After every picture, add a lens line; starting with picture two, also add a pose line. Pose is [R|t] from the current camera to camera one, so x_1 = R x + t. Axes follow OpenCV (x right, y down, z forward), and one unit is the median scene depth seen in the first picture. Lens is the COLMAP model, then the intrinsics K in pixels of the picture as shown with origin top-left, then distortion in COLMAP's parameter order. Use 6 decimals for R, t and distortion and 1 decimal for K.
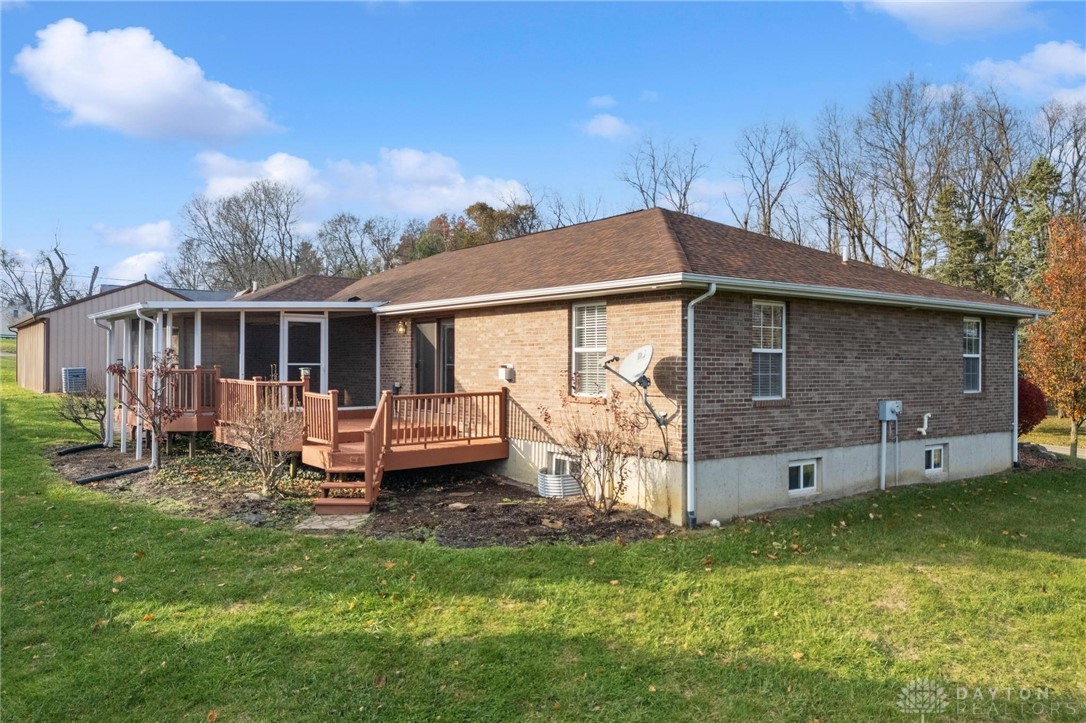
lens RADIAL K [[758.2, 0, 581.1], [0, 758.2, 357.3], [0, 0, 1]] dist [0.002496, 0.000930]
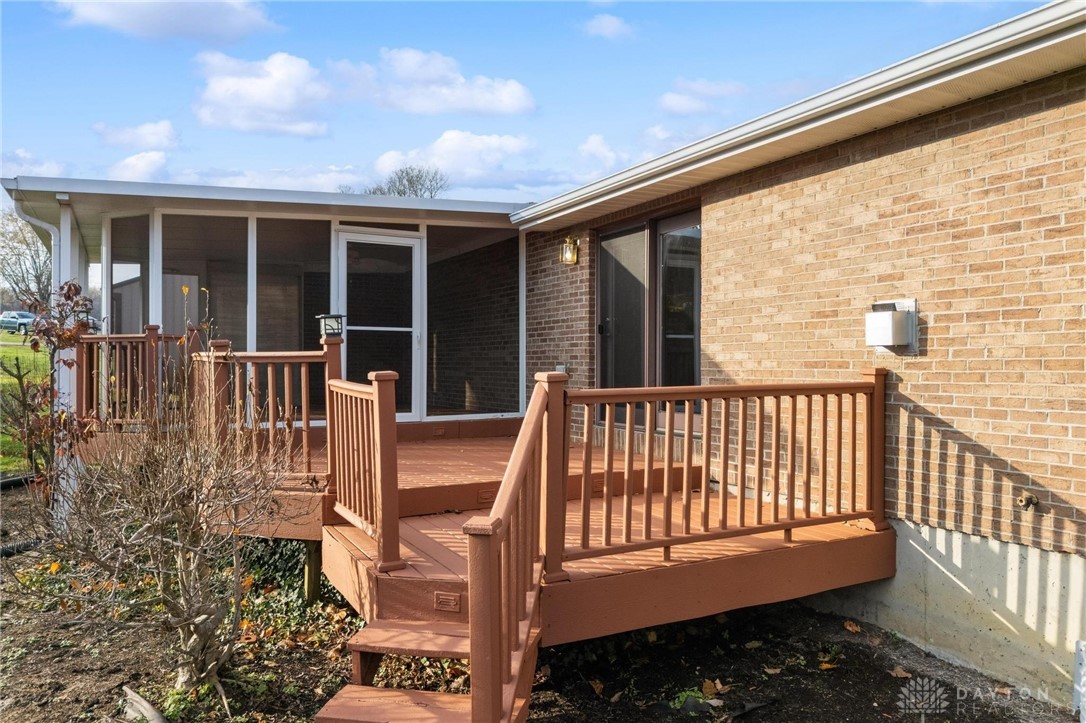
lens RADIAL K [[785.9, 0, 543.0], [0, 785.9, 361.5], [0, 0, 1]] dist [-0.000178, -0.000551]
pose [[0.971912, -0.001139, -0.235342, -0.158754], [0.002786, 0.999974, 0.006669, 0.031909], [0.235328, -0.007137, 0.971890, 0.597391]]
